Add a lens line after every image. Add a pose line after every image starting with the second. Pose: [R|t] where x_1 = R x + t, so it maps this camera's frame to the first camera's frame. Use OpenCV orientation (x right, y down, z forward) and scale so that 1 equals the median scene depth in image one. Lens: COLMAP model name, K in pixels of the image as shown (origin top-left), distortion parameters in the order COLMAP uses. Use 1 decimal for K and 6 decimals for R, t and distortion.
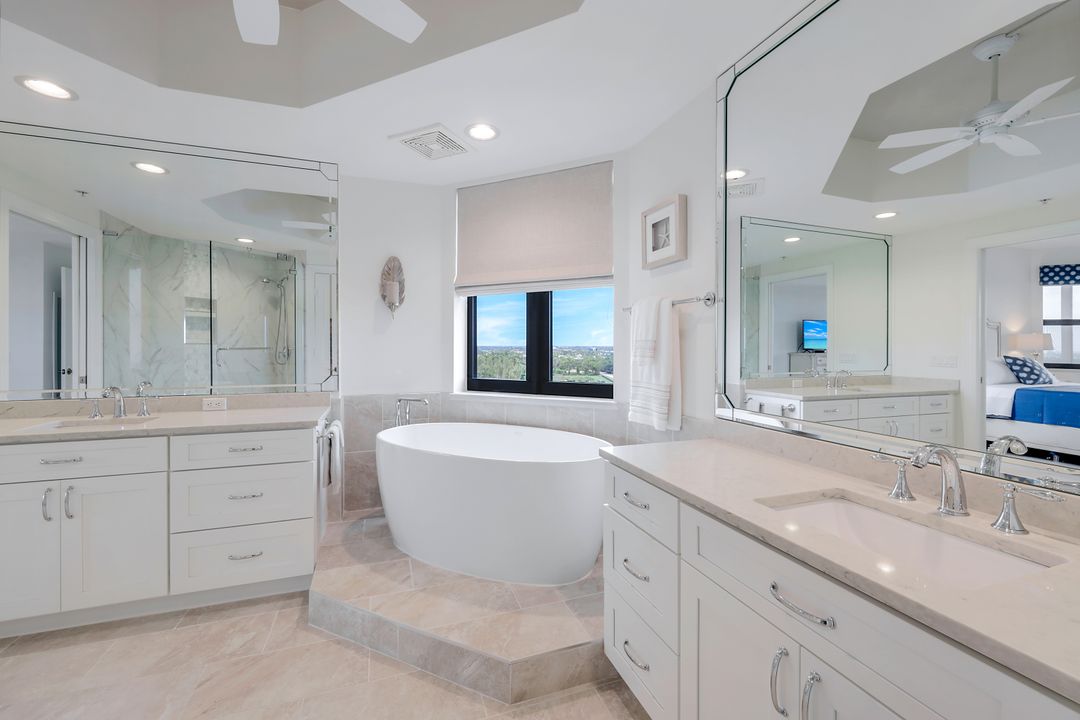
lens RADIAL K [[449.2, 0, 535.3], [0, 449.2, 346.8], [0, 0, 1]] dist [0.014223, -0.000155]
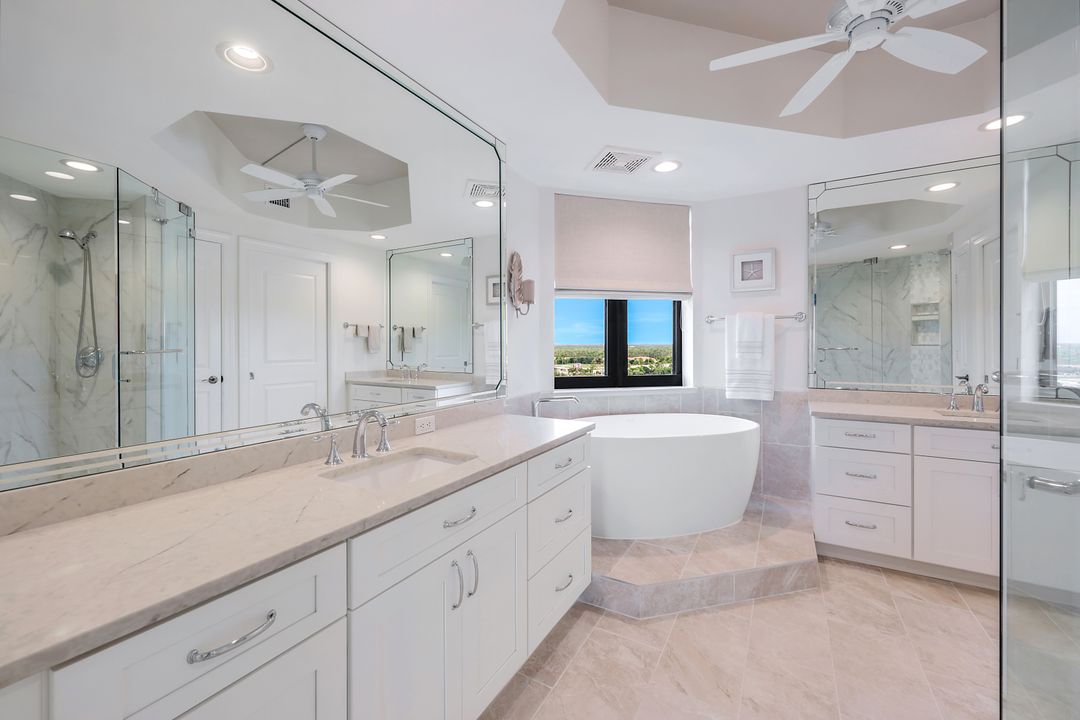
lens RADIAL K [[449.2, 0, 535.3], [0, 449.2, 346.8], [0, 0, 1]] dist [0.014223, -0.000155]
pose [[0.741196, -0.005897, 0.671263, -1.250817], [0.004440, 0.999983, 0.003883, -0.006255], [-0.671274, 0.000102, 0.741209, 0.373174]]
